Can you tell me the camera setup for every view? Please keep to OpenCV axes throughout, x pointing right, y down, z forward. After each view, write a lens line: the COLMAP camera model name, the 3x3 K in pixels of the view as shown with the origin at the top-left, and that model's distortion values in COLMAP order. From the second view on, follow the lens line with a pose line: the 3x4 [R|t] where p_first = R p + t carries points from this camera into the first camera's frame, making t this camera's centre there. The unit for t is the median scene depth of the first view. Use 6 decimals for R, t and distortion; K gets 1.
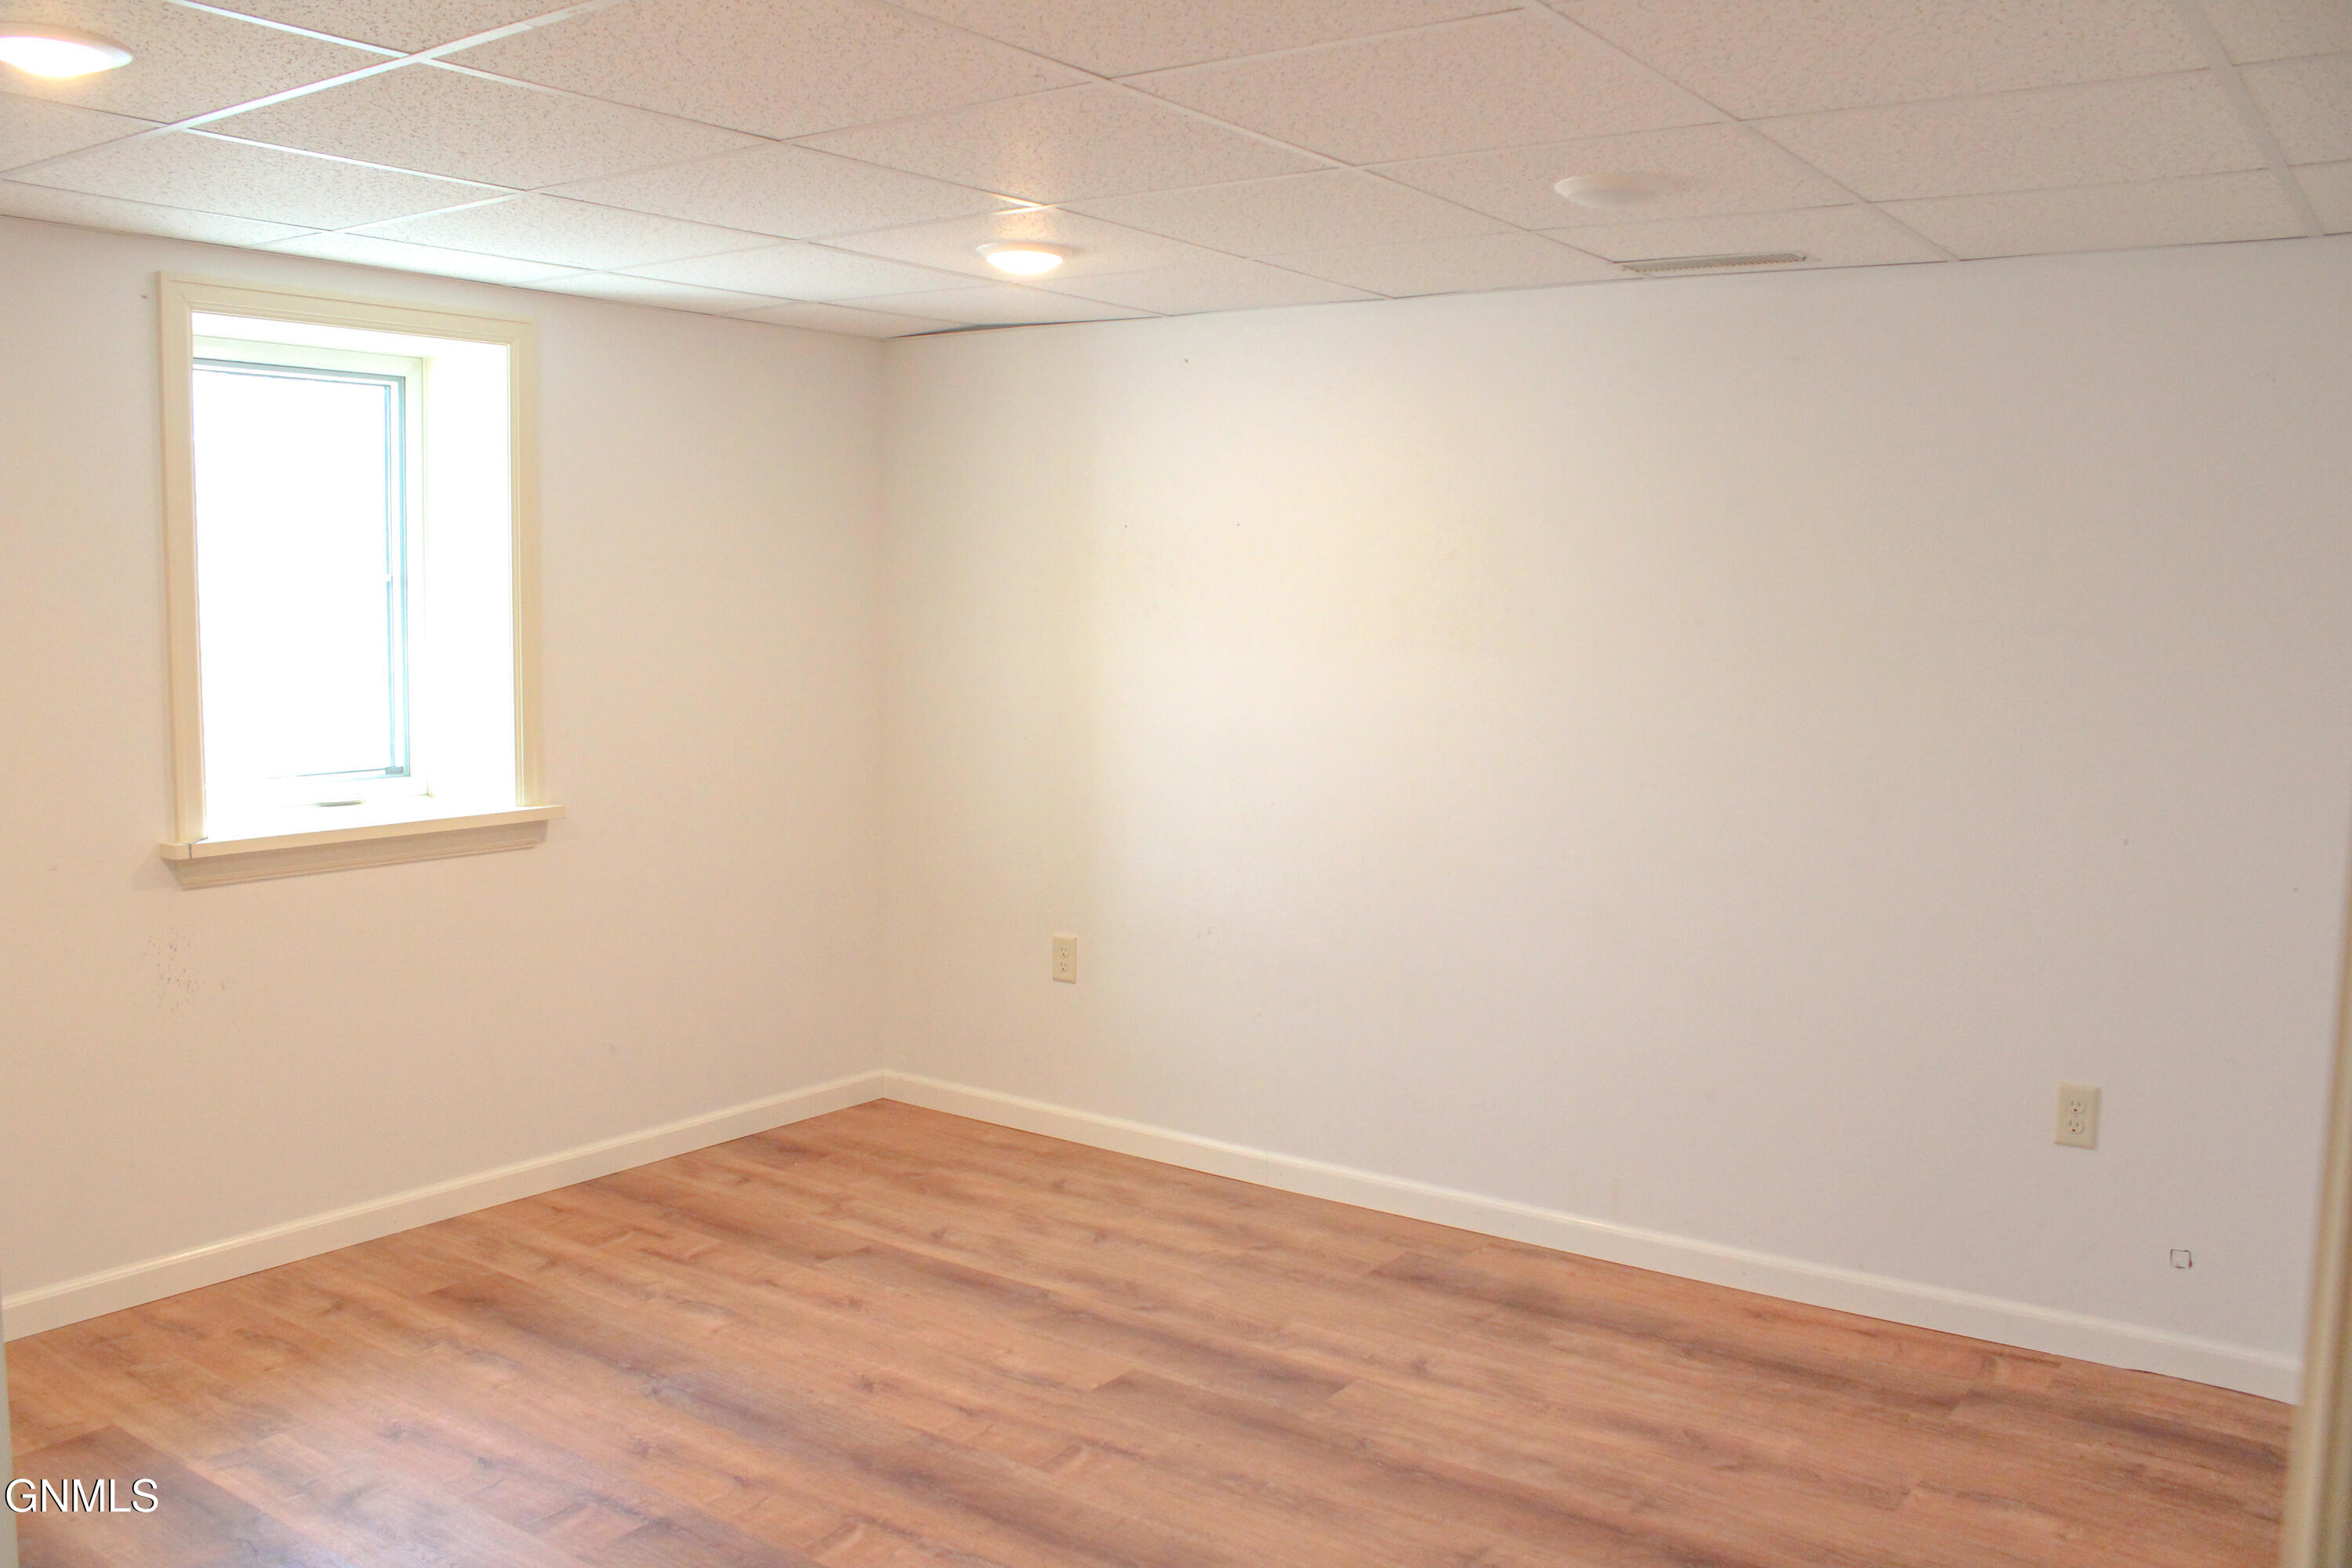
lens RADIAL K [[1957.4, 0, 1172.9], [0, 1957.4, 784.1], [0, 0, 1]] dist [-0.155948, 0.135984]
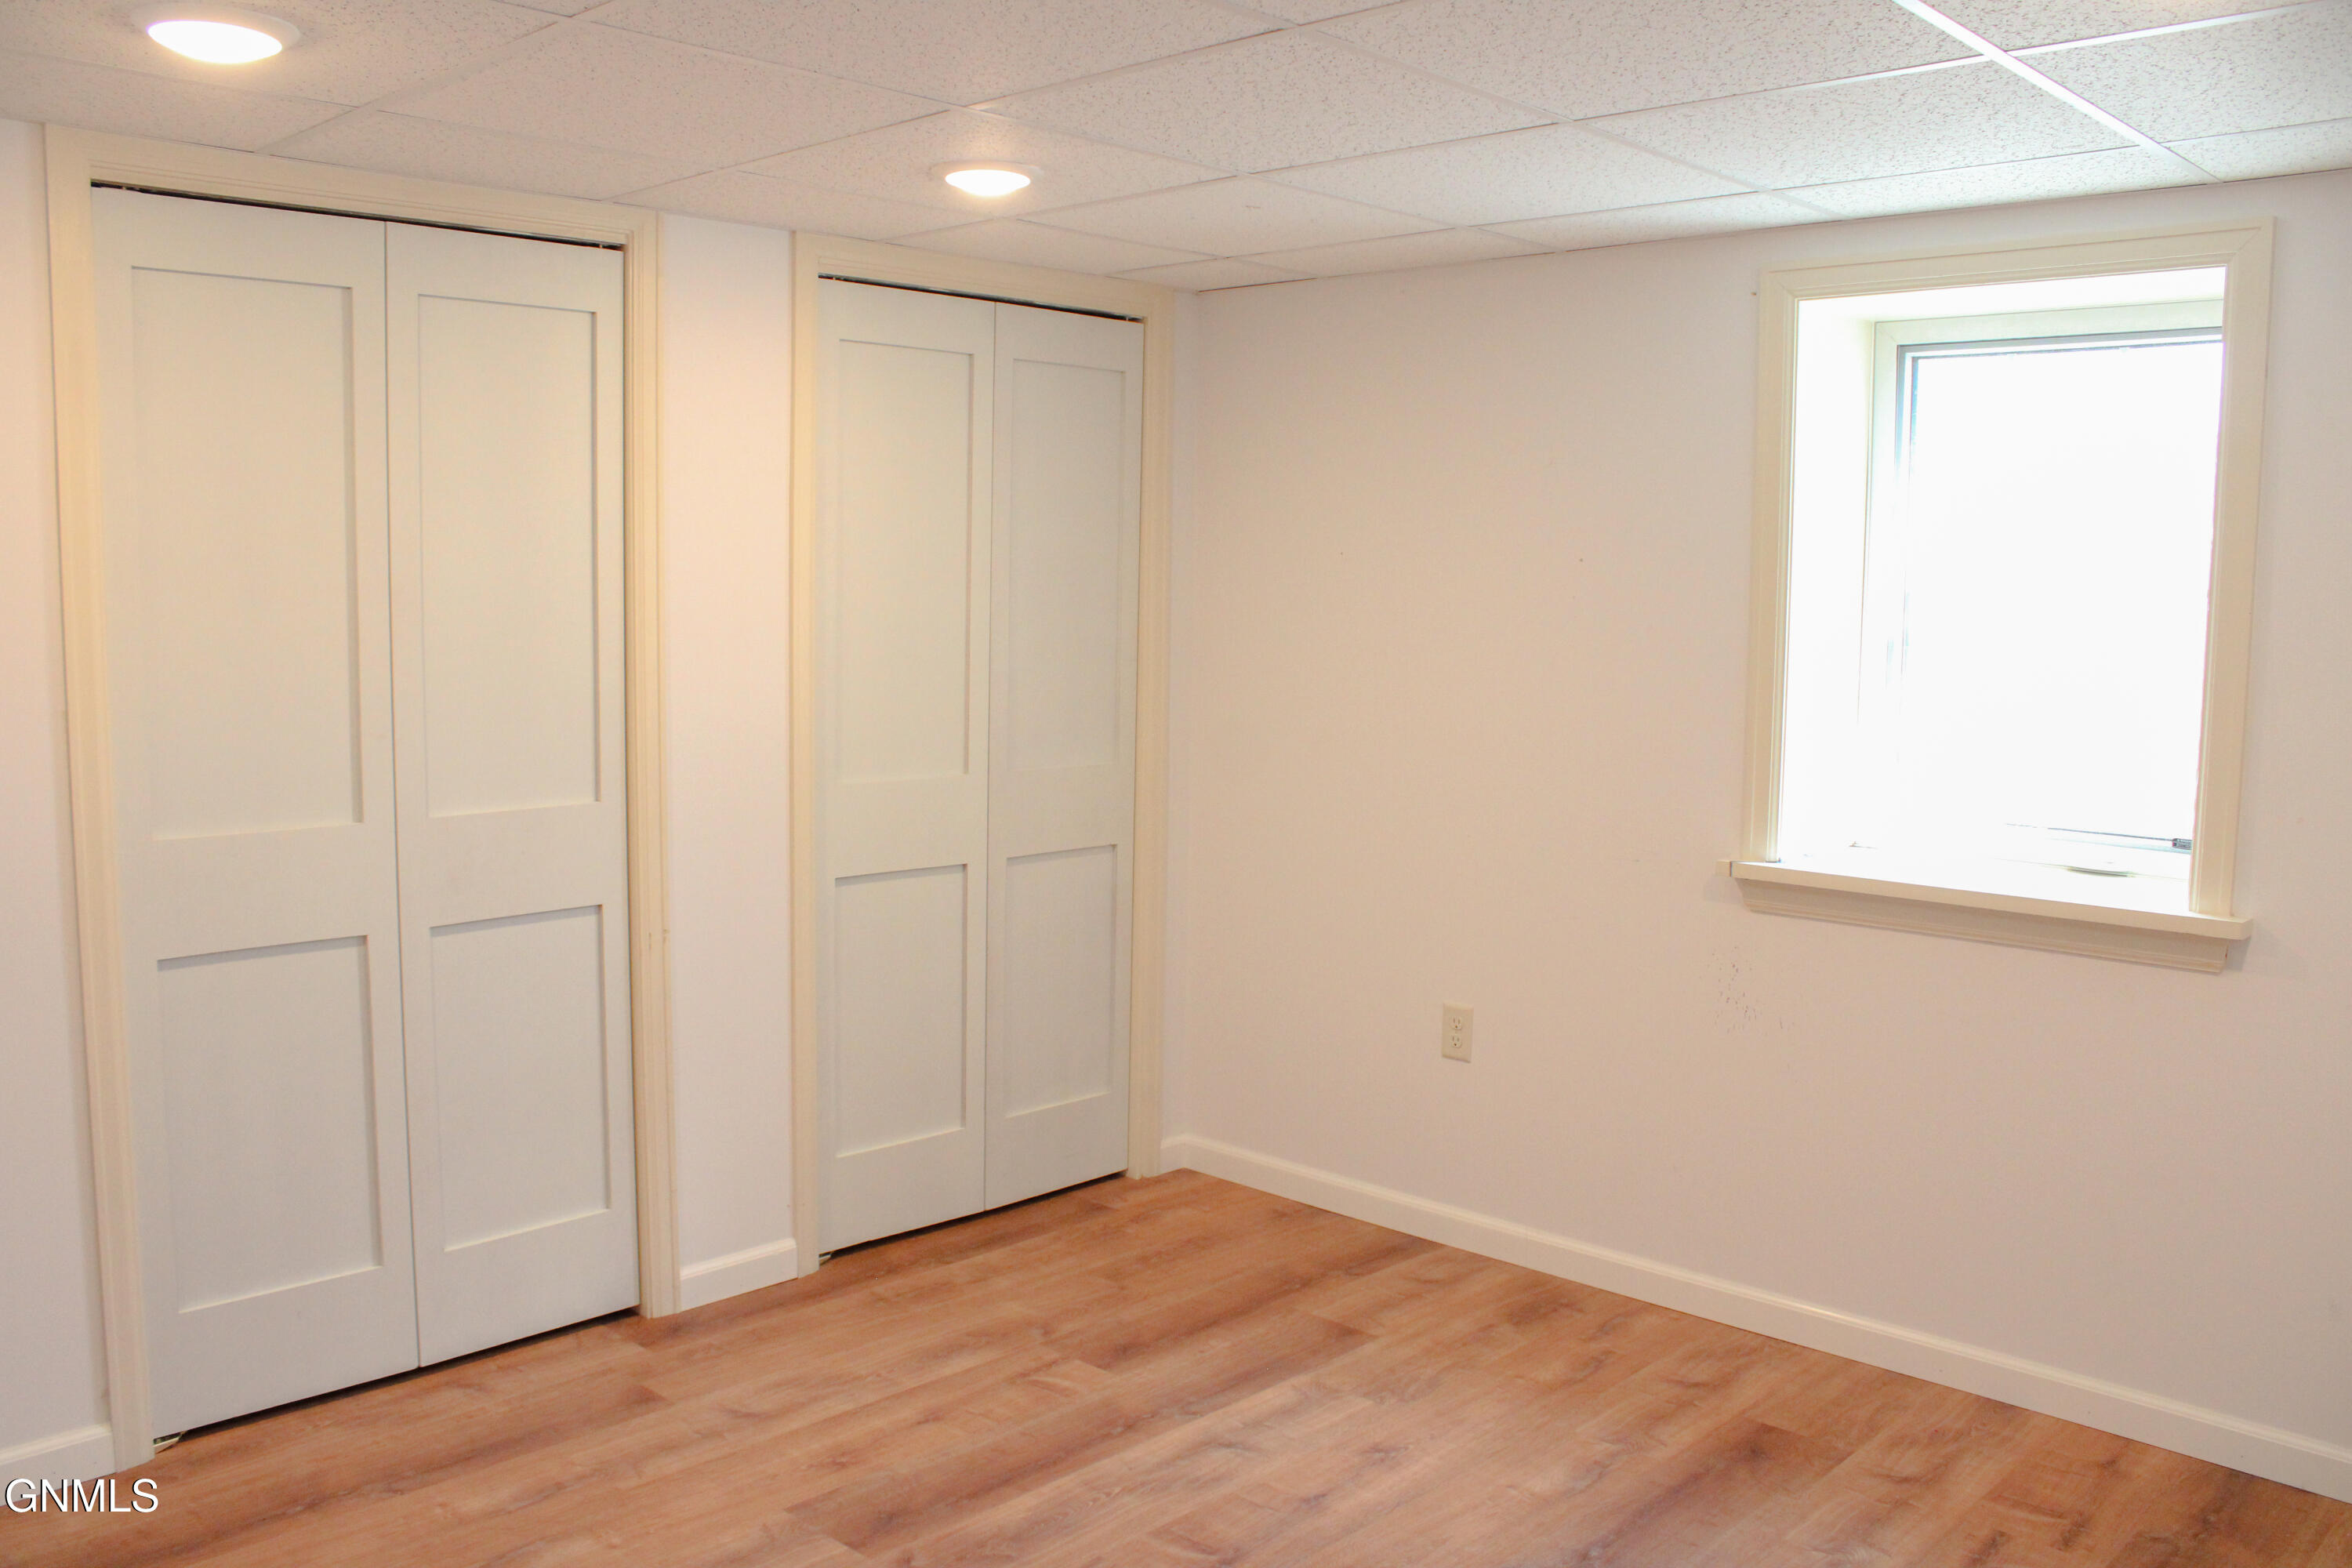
lens RADIAL K [[1957.4, 0, 1167.3], [0, 1957.4, 779.7], [0, 0, 1]] dist [-0.155948, 0.135984]
pose [[-0.125277, 0.087558, -0.988251, 0.470666], [-0.119692, 0.987489, 0.102663, -0.074354], [0.984875, 0.131147, -0.113230, 0.815694]]
